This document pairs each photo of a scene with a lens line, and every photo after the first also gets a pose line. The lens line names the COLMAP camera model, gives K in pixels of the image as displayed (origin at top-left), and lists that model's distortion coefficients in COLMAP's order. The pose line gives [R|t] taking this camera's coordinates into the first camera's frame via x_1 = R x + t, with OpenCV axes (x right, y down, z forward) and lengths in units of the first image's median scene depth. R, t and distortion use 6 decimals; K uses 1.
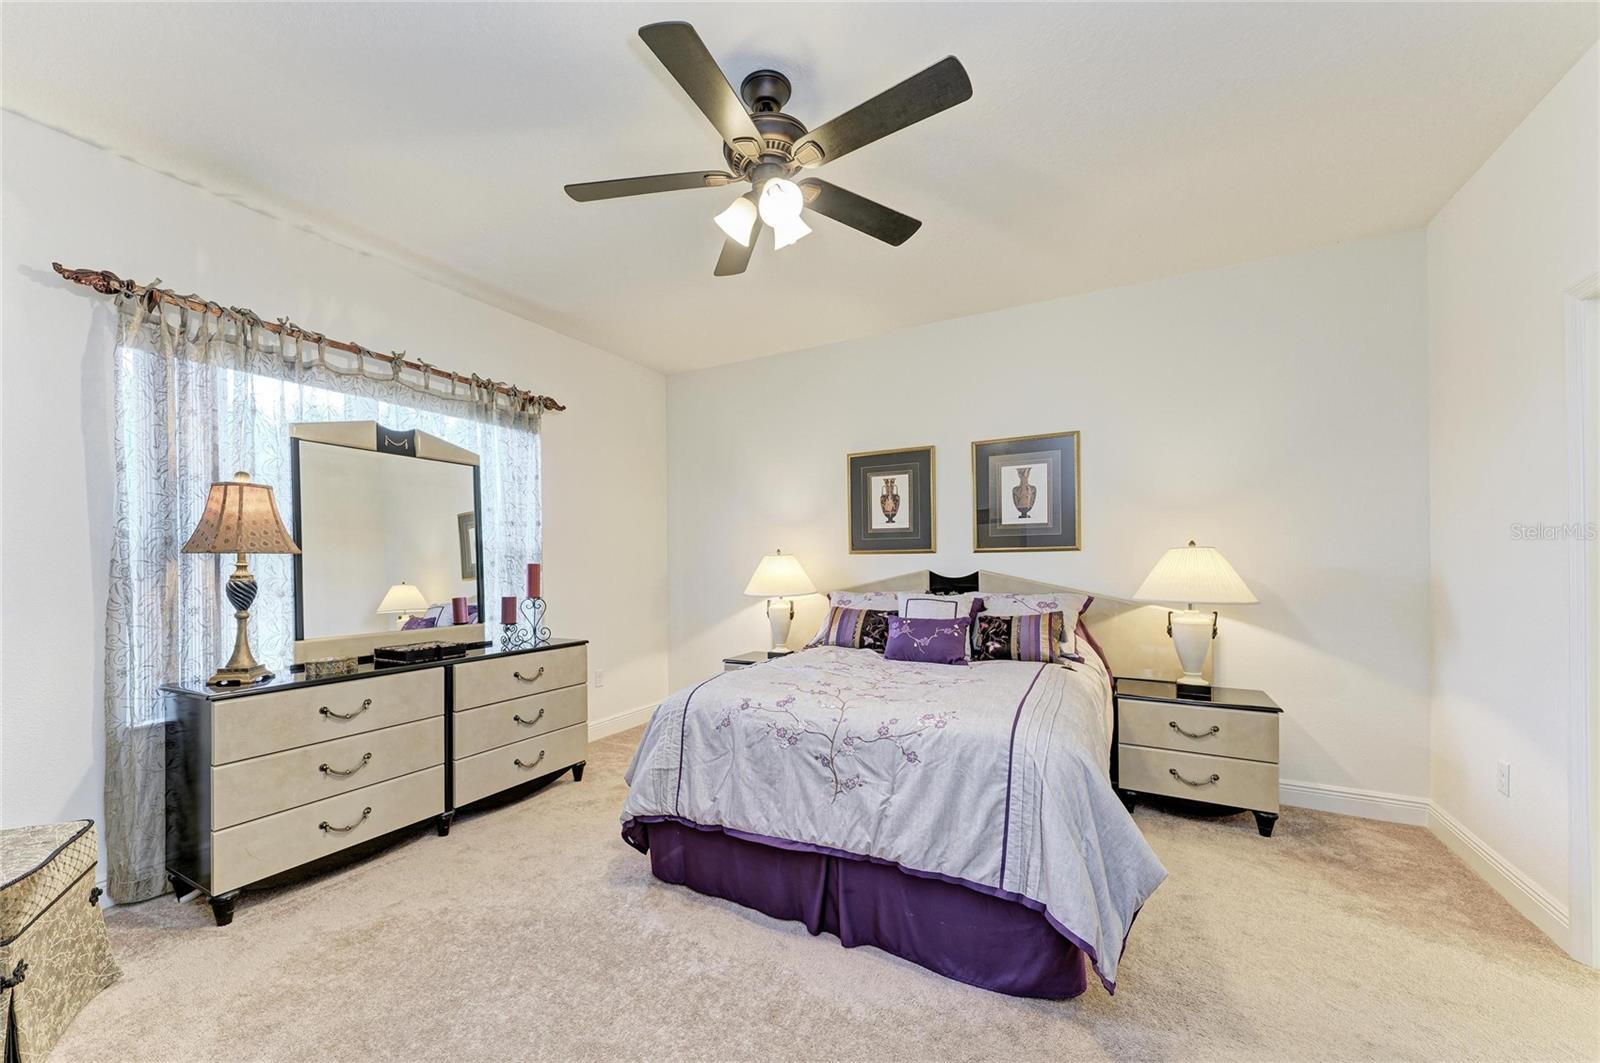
lens RADIAL K [[613.4, 0, 802.0], [0, 613.4, 563.2], [0, 0, 1]] dist [-0.000485, -0.000112]
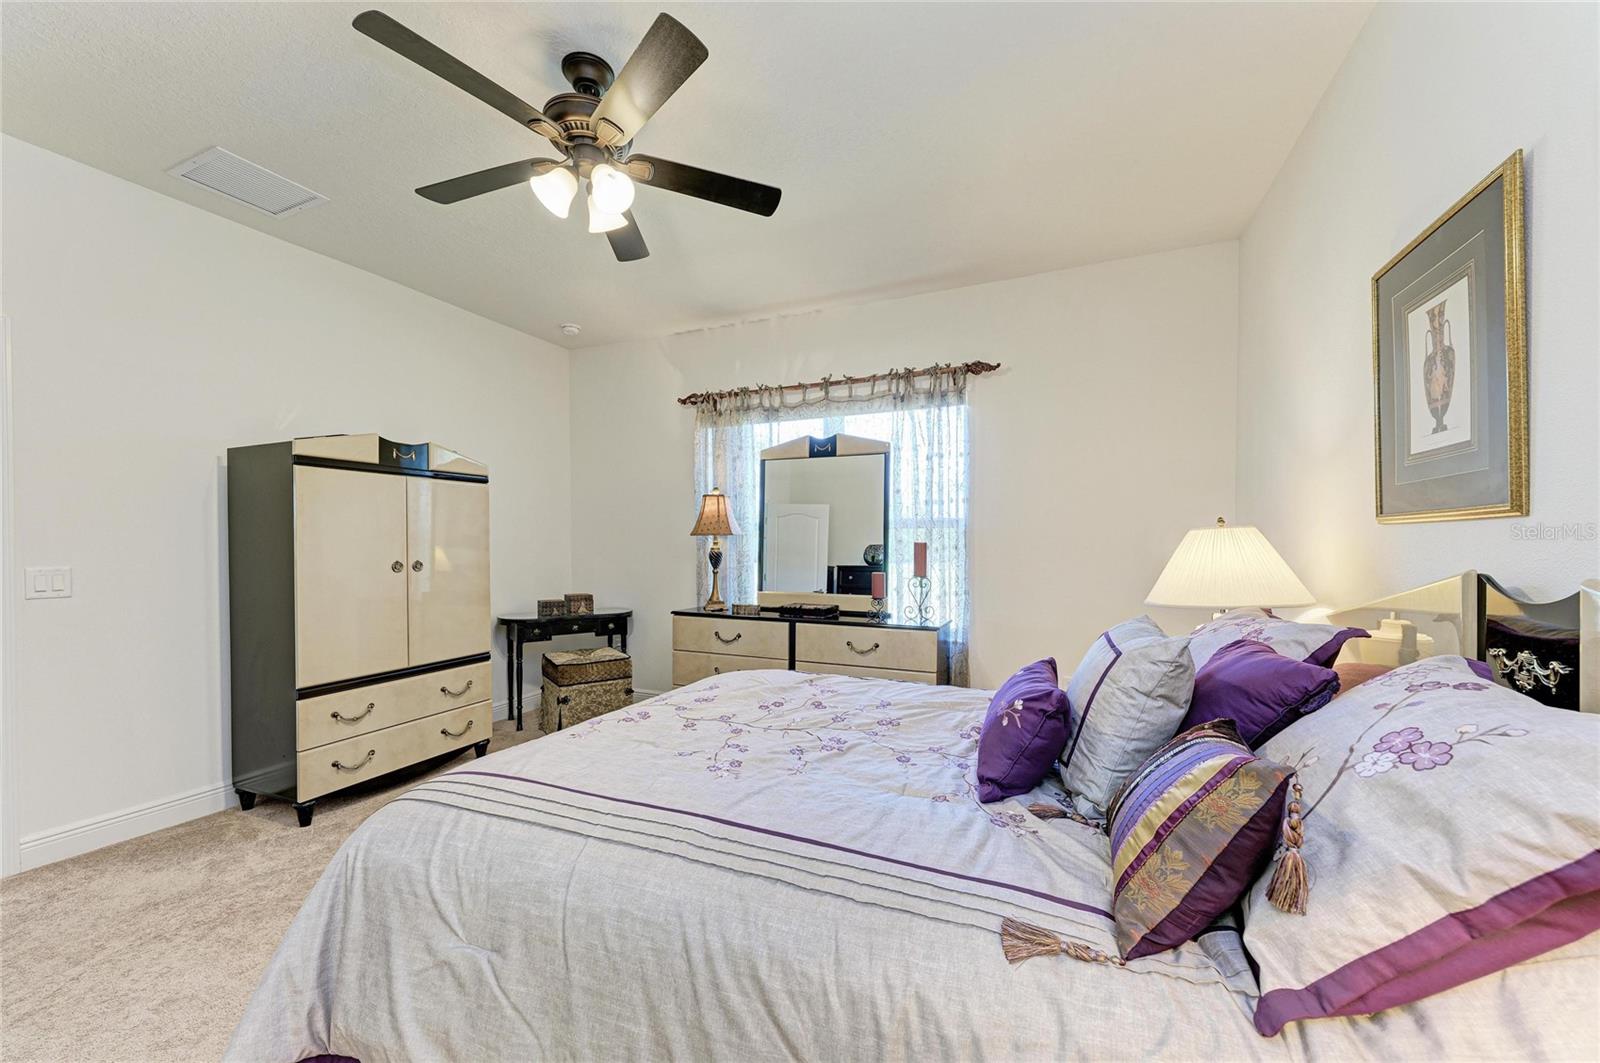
lens RADIAL K [[631.0, 0, 765.7], [0, 631.0, 543.4], [0, 0, 1]] dist [0.027286, -0.000040]
pose [[0.050205, 0.009932, -0.998690, 0.627450], [-0.000228, 0.999951, 0.009934, -0.008185], [0.998739, -0.000271, 0.050205, 0.766261]]
